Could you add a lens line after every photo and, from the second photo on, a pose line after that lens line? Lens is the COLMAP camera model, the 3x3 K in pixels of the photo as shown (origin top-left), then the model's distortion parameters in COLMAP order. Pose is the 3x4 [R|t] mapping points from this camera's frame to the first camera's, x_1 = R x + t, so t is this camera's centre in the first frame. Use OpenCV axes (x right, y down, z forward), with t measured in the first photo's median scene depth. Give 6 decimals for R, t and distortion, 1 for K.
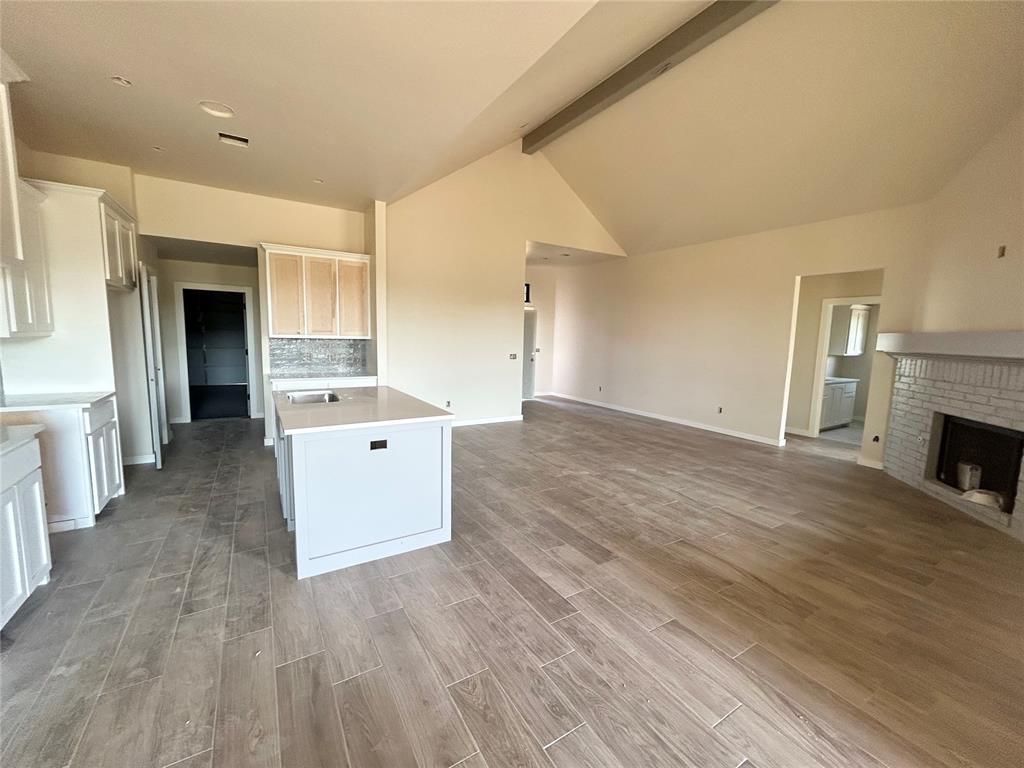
lens RADIAL K [[416.0, 0, 513.2], [0, 416.0, 383.3], [0, 0, 1]] dist [-0.000606, 0.000255]
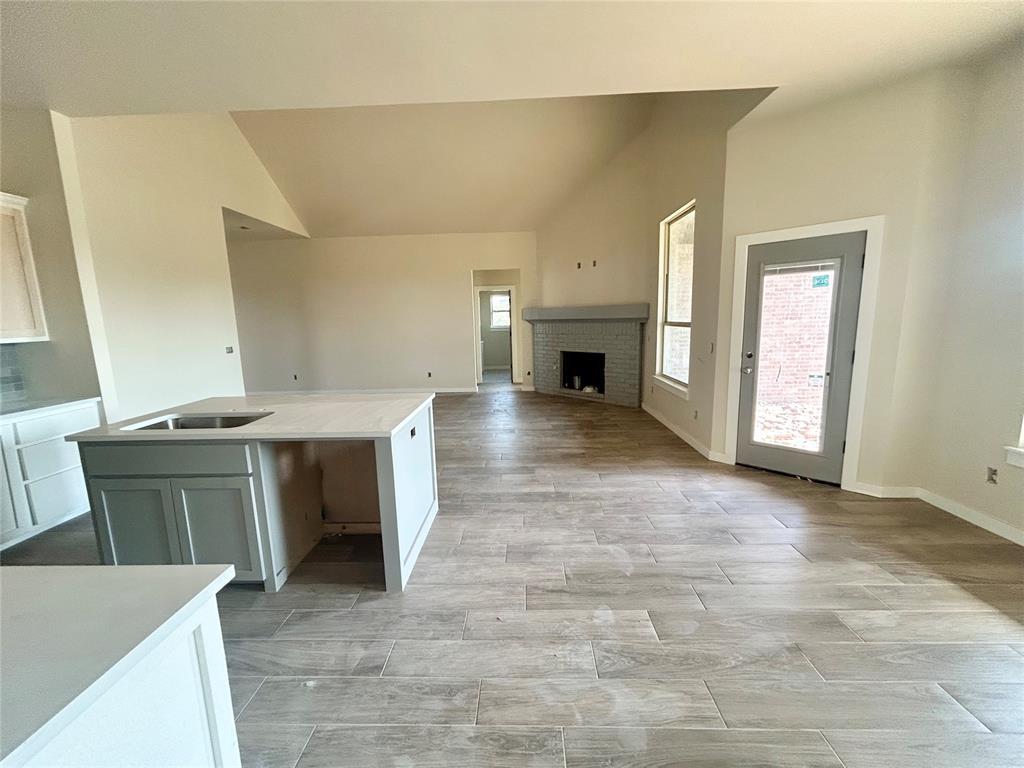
lens RADIAL K [[416.0, 0, 511.6], [0, 416.0, 382.3], [0, 0, 1]] dist [-0.000606, 0.000255]
pose [[0.552646, -0.169658, 0.815965, -0.961099], [0.137158, 0.984226, 0.111748, -0.045888], [-0.822052, 0.050159, 0.567198, 0.235126]]
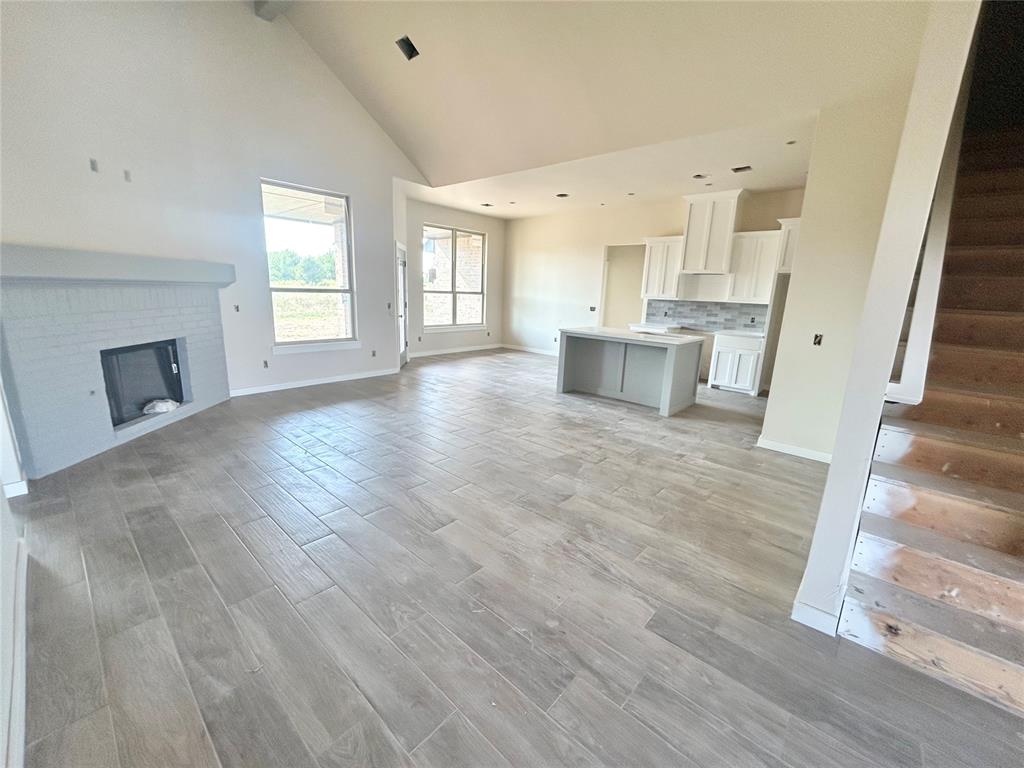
lens RADIAL K [[416.0, 0, 511.6], [0, 416.0, 385.3], [0, 0, 1]] dist [-0.000606, 0.000255]
pose [[-0.958405, 0.000778, -0.285411, 0.735778], [-0.092800, 0.944810, 0.314199, -0.318675], [0.269903, 0.327617, -0.905439, 3.144187]]
